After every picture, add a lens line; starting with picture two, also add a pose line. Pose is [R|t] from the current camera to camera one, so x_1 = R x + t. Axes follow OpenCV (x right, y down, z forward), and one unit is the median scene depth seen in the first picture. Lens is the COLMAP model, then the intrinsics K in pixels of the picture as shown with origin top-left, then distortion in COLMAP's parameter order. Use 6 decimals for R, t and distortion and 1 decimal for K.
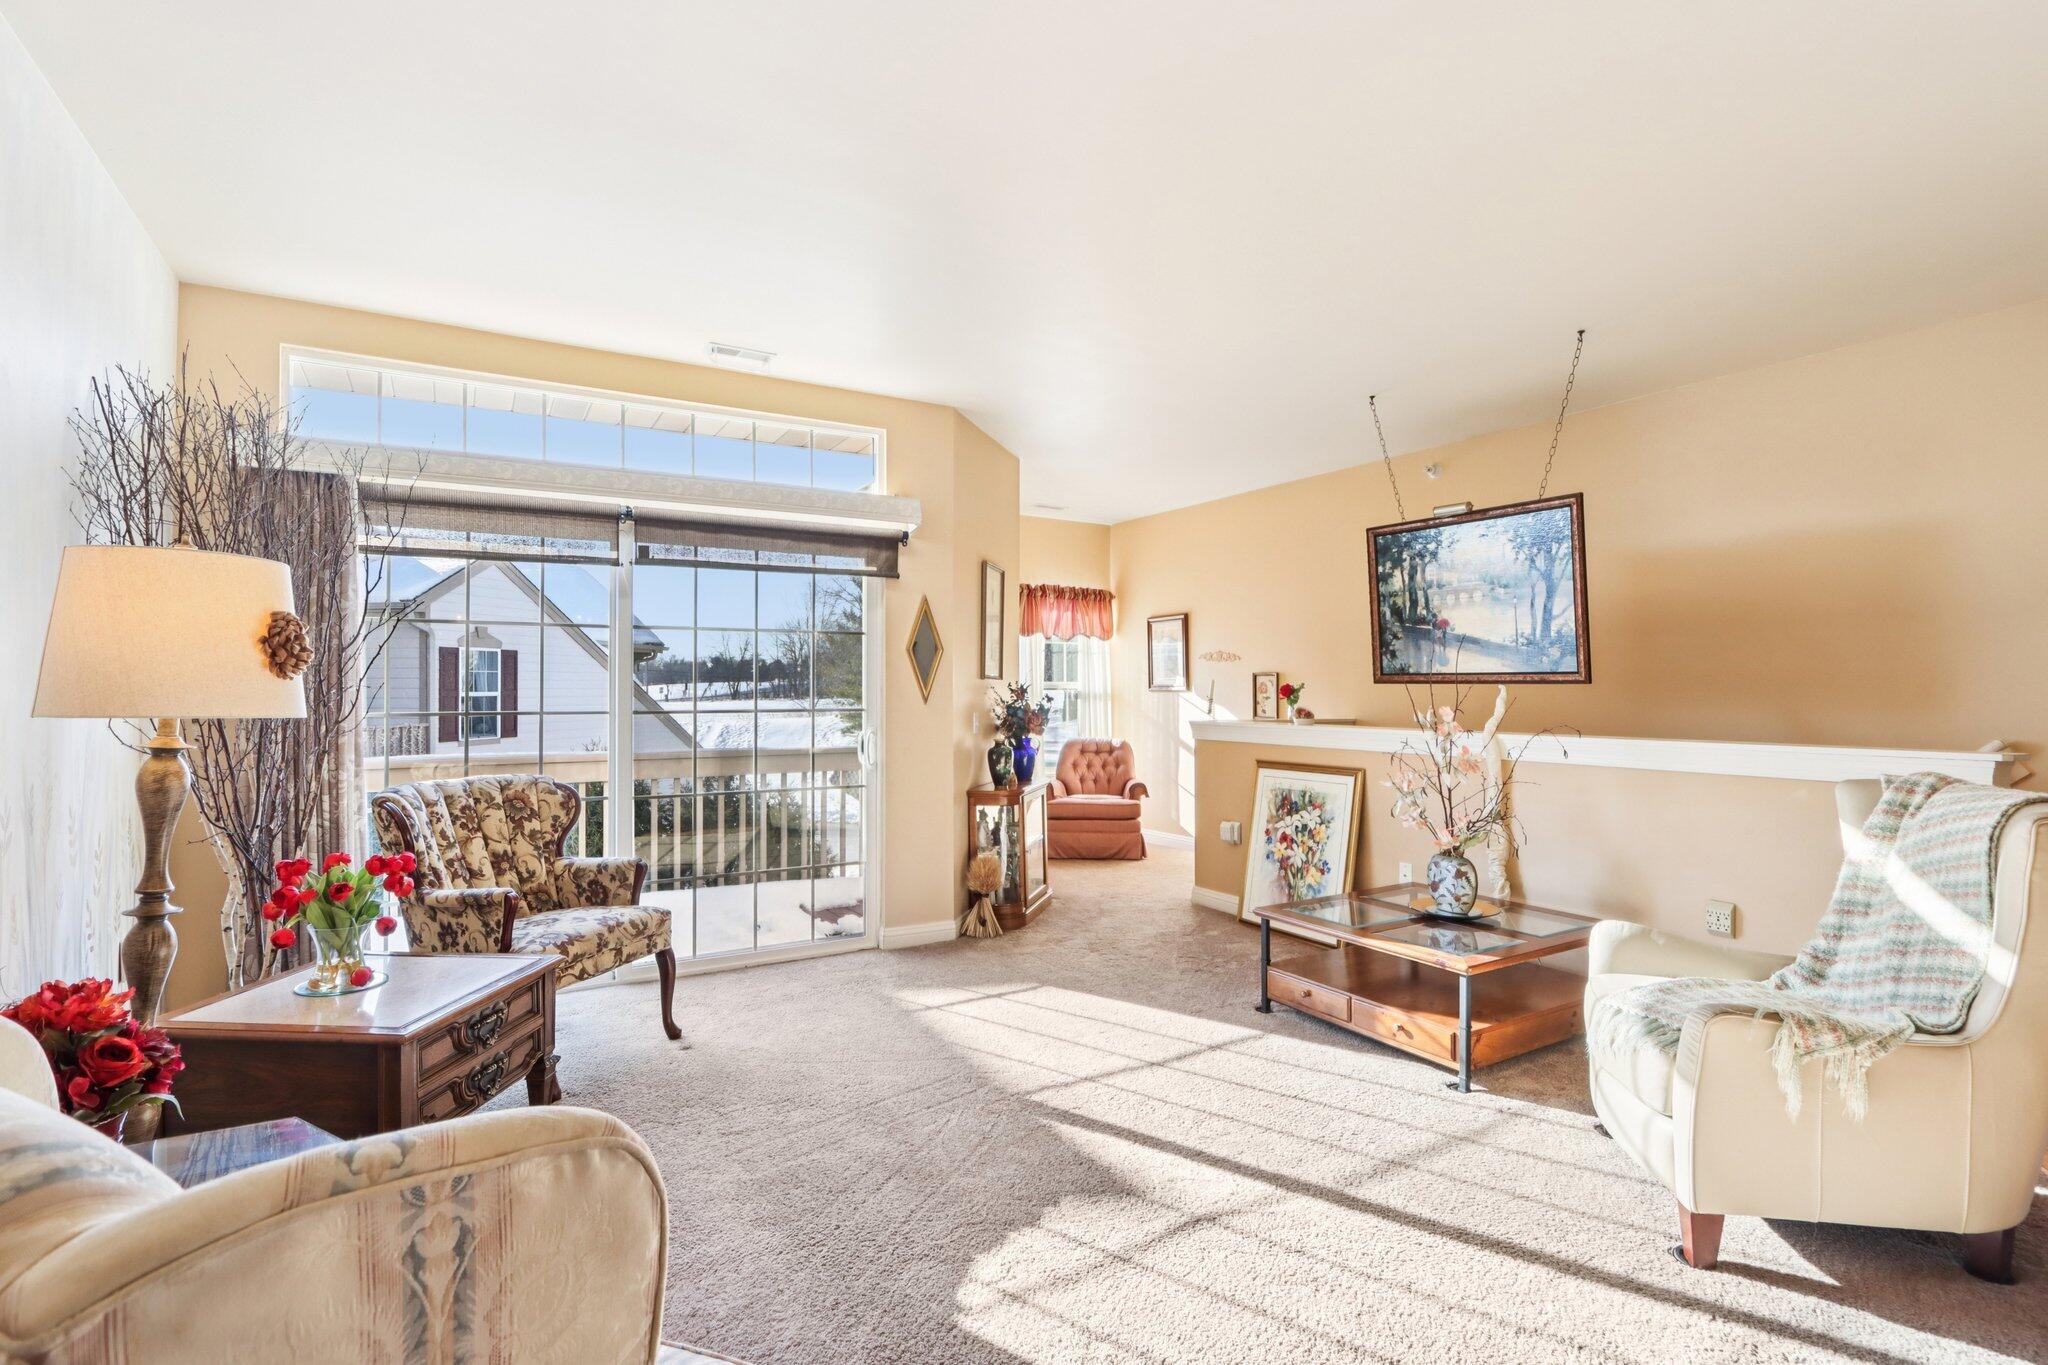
lens RADIAL K [[984.6, 0, 1029.7], [0, 984.6, 675.4], [0, 0, 1]] dist [-0.020817, 0.005636]
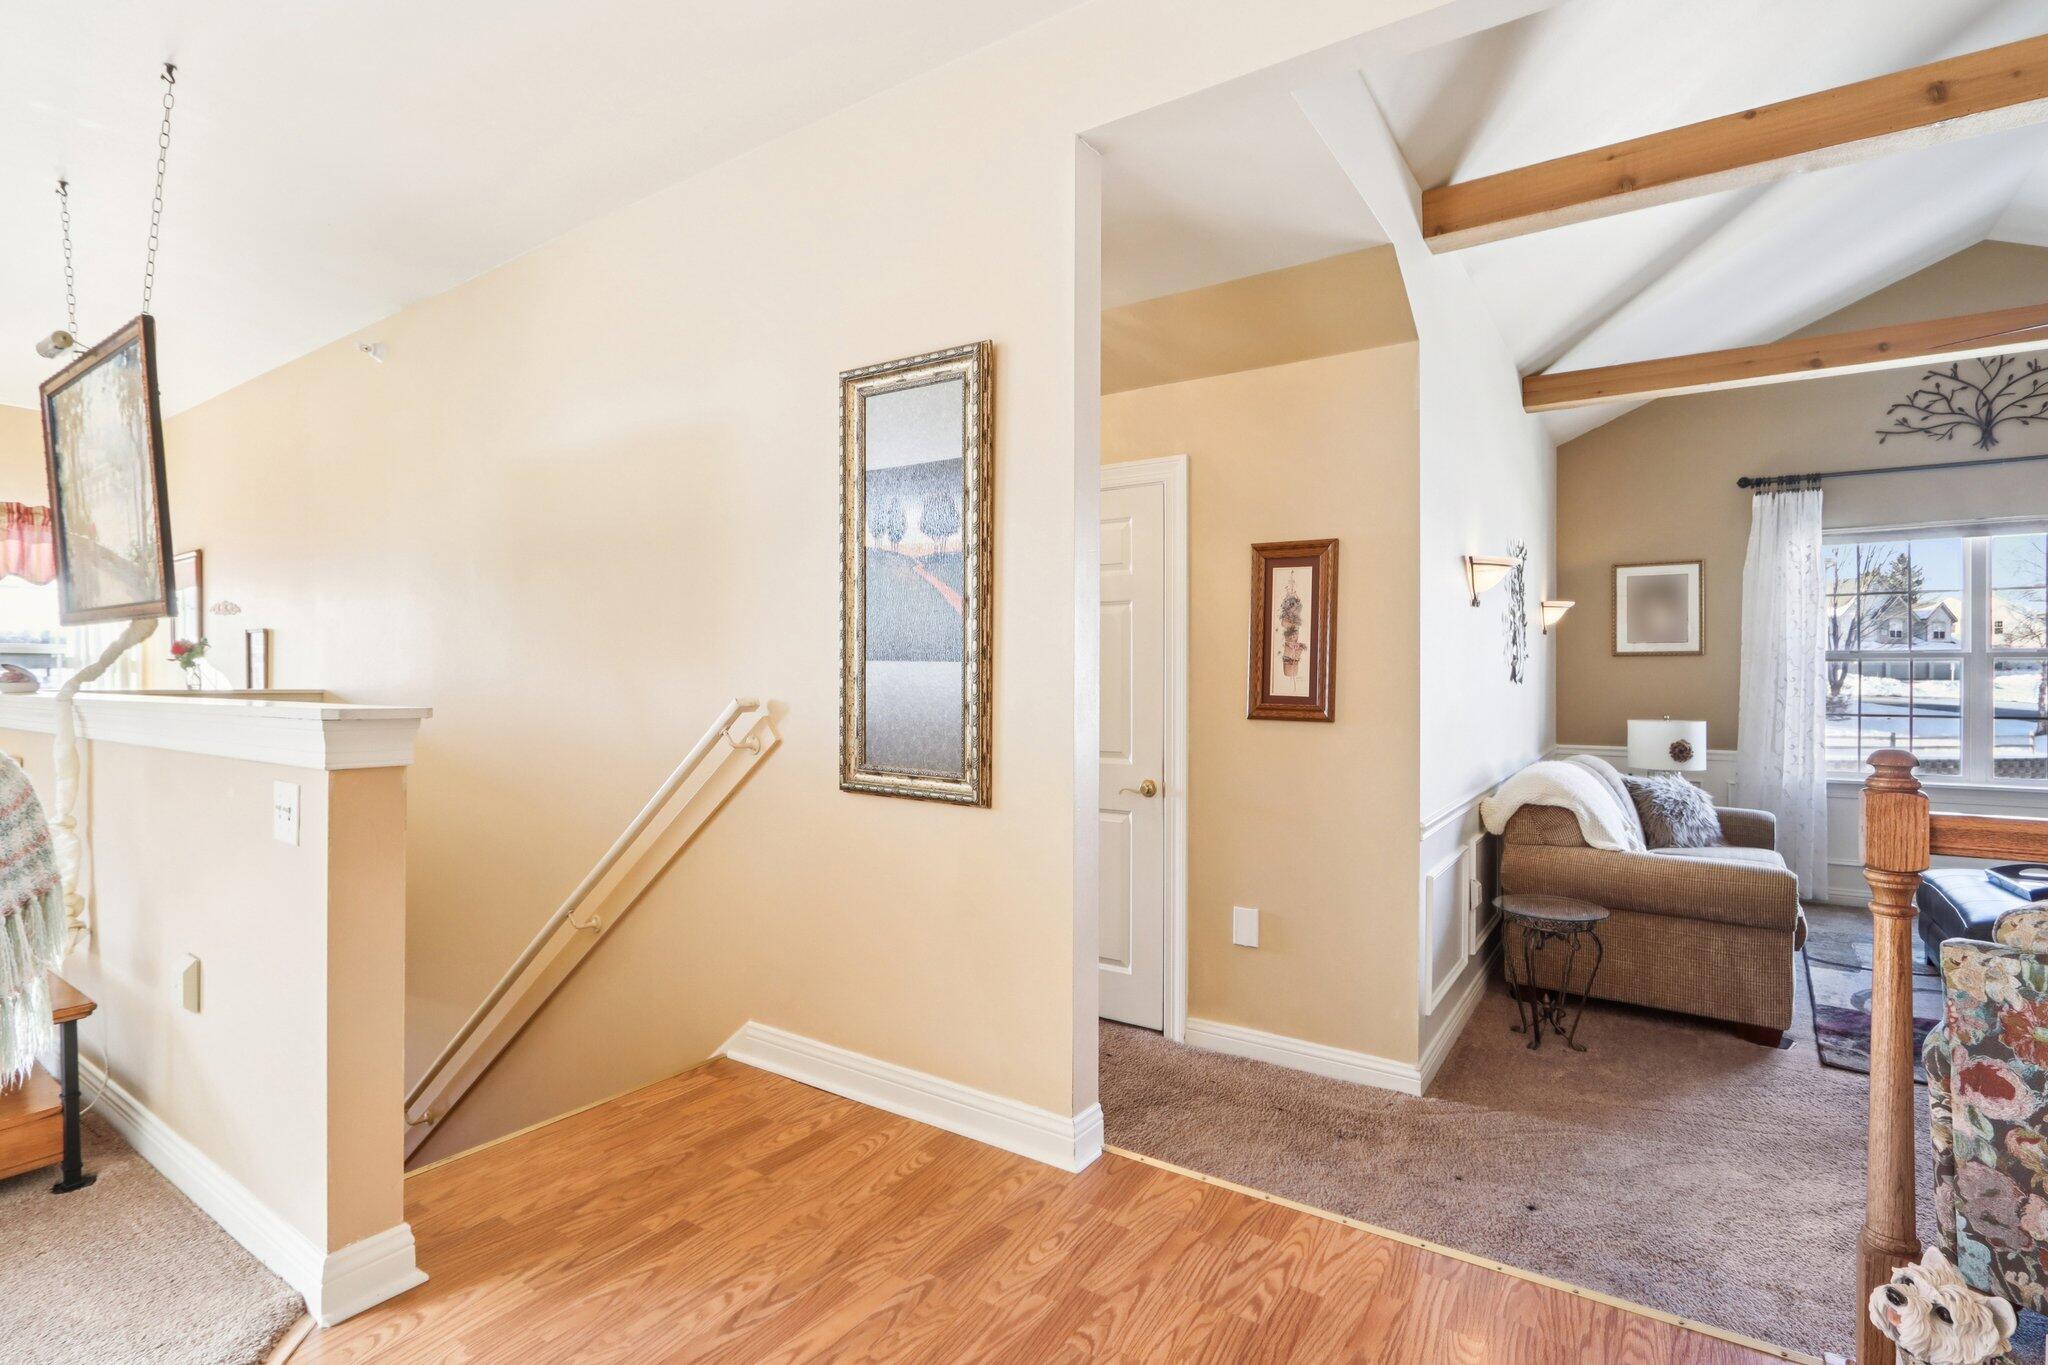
lens RADIAL K [[984.6, 0, 1019.4], [0, 984.6, 685.3], [0, 0, 1]] dist [-0.020817, 0.005636]
pose [[0.906880, -0.001929, 0.421385, 0.547603], [-0.007091, 0.999778, 0.019838, 0.024856], [-0.421329, -0.020979, 0.906665, 0.125057]]
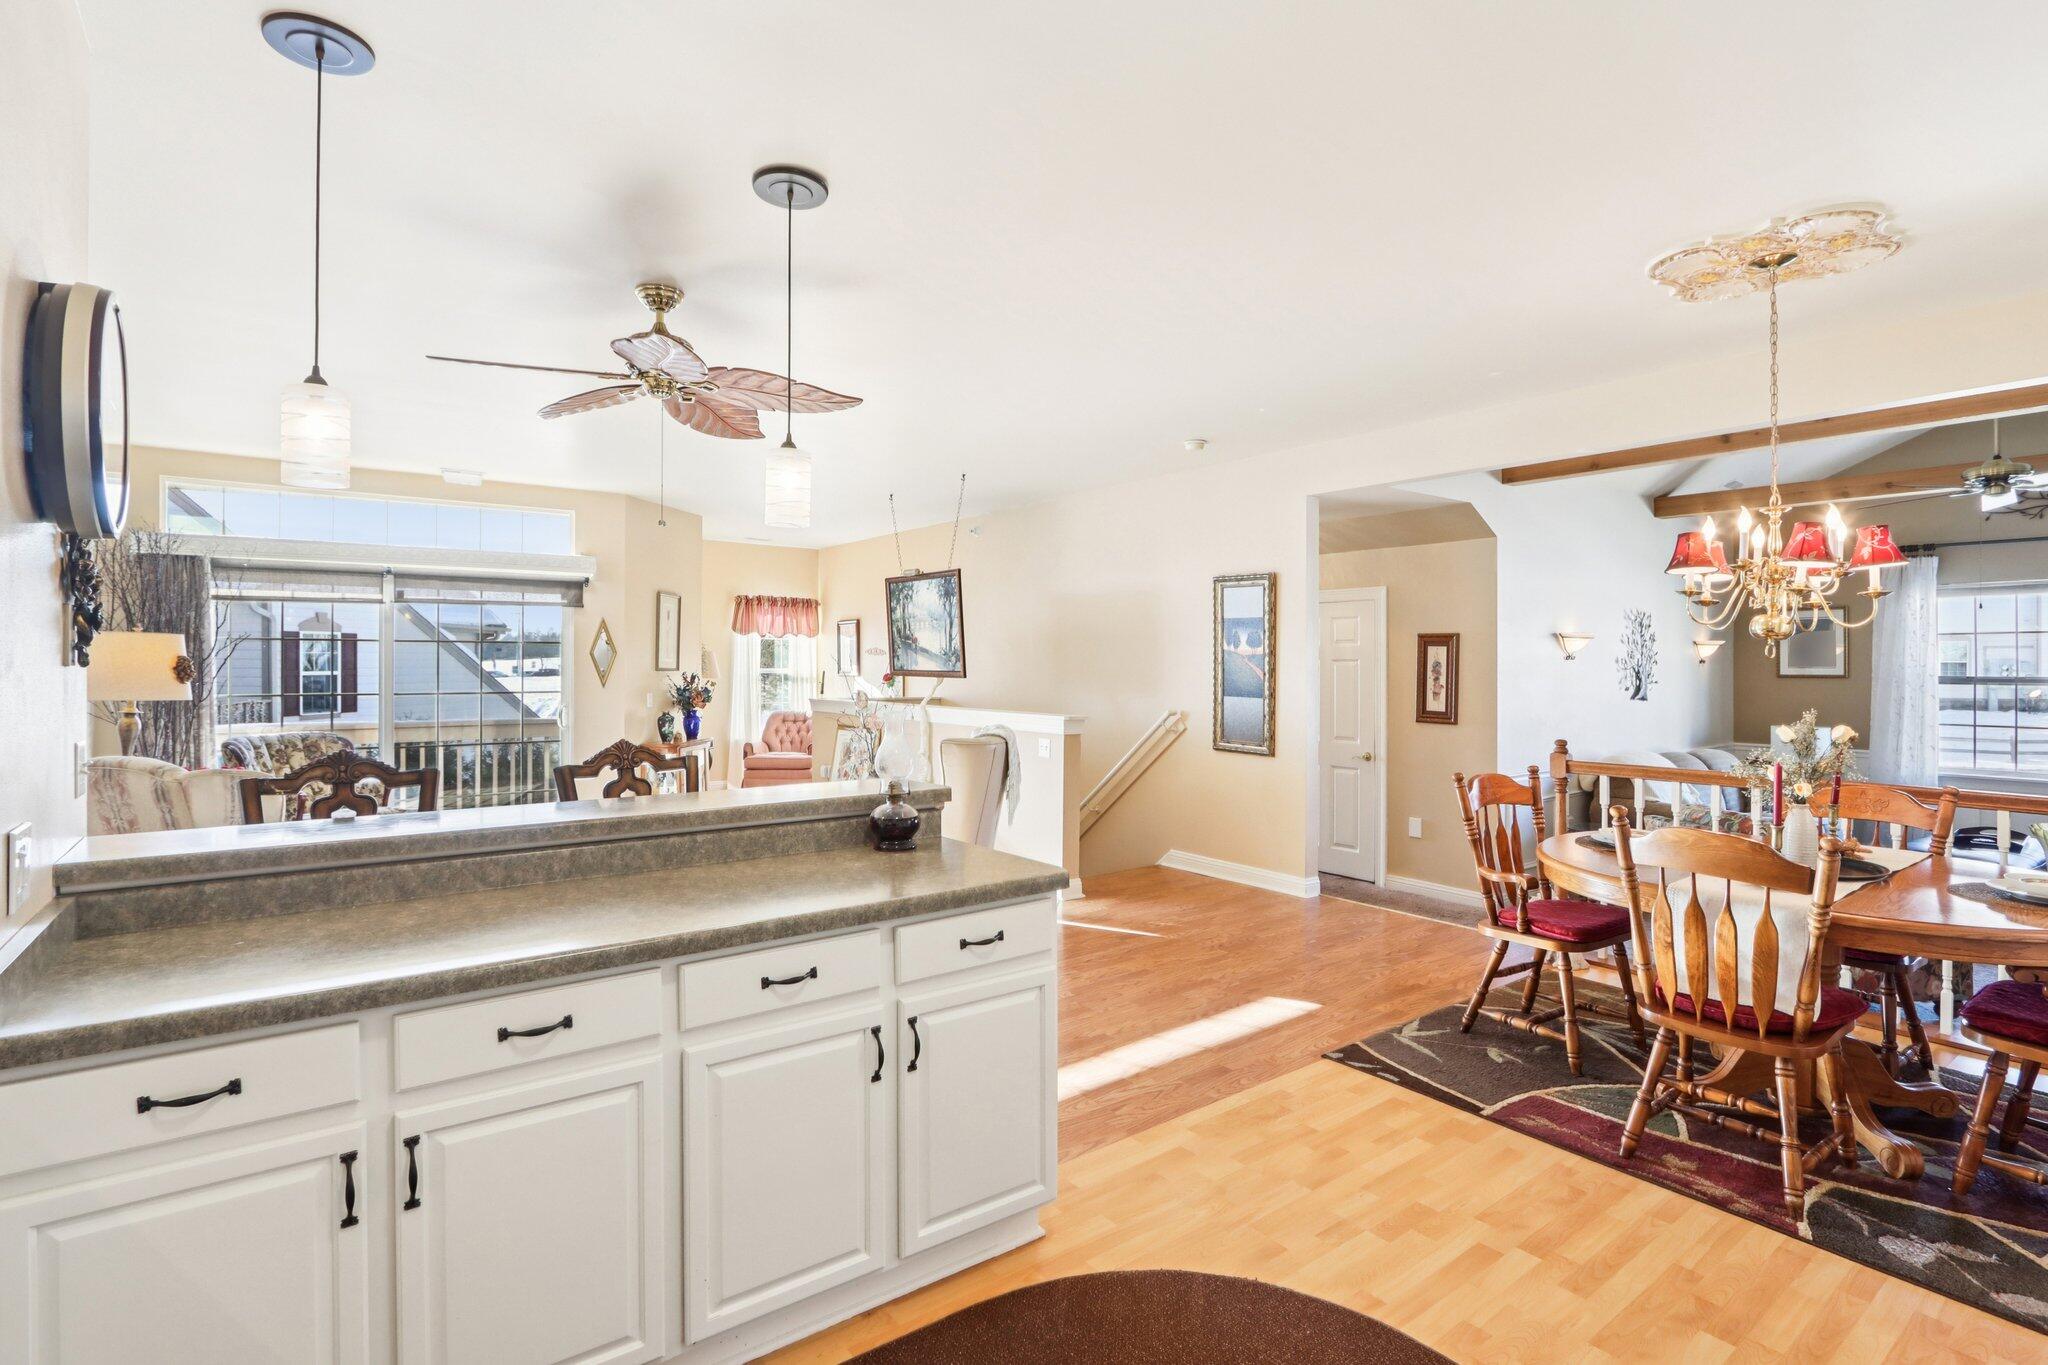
lens RADIAL K [[984.6, 0, 1026.5], [0, 984.6, 663.2], [0, 0, 1]] dist [-0.020817, 0.005636]
pose [[0.994837, 0.002378, 0.101458, 0.341053], [-0.003705, 0.999910, 0.012892, -0.027610], [-0.101418, -0.013202, 0.994756, -0.512632]]
